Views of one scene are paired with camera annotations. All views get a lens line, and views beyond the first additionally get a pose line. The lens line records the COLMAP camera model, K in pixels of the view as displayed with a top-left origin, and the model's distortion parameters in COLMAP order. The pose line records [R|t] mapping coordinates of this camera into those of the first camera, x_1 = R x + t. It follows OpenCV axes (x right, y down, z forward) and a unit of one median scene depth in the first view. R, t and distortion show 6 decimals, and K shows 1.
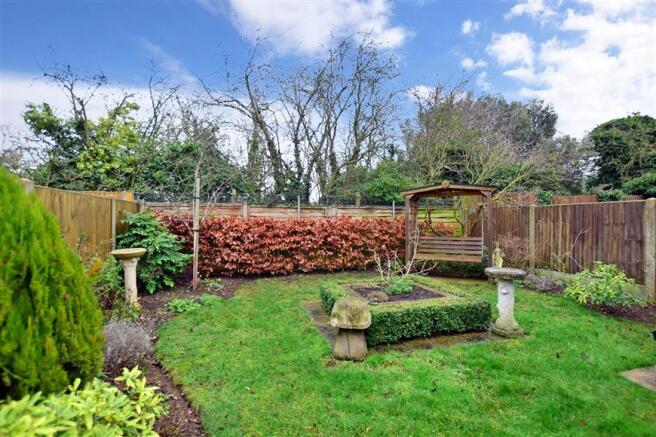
lens RADIAL K [[303.6, 0, 328.0], [0, 303.6, 218.5], [0, 0, 1]] dist [-0.004081, -0.000401]
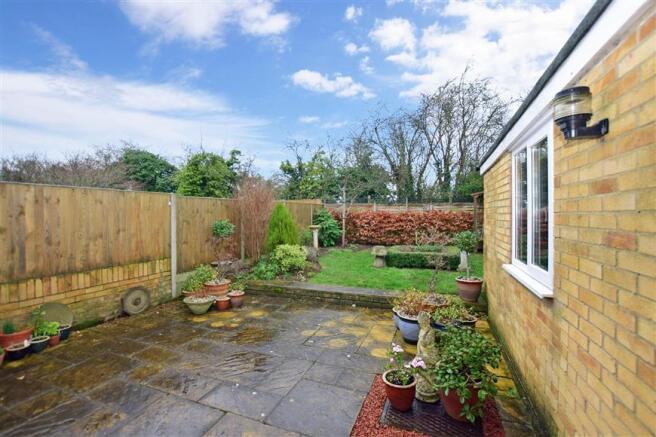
lens RADIAL K [[303.6, 0, 328.0], [0, 303.6, 218.5], [0, 0, 1]] dist [-0.004081, -0.000401]
pose [[0.817664, 0.005687, -0.575667, 0.549269], [0.006218, 0.999806, 0.018708, 0.002430], [0.575662, -0.018876, 0.817470, -0.613868]]
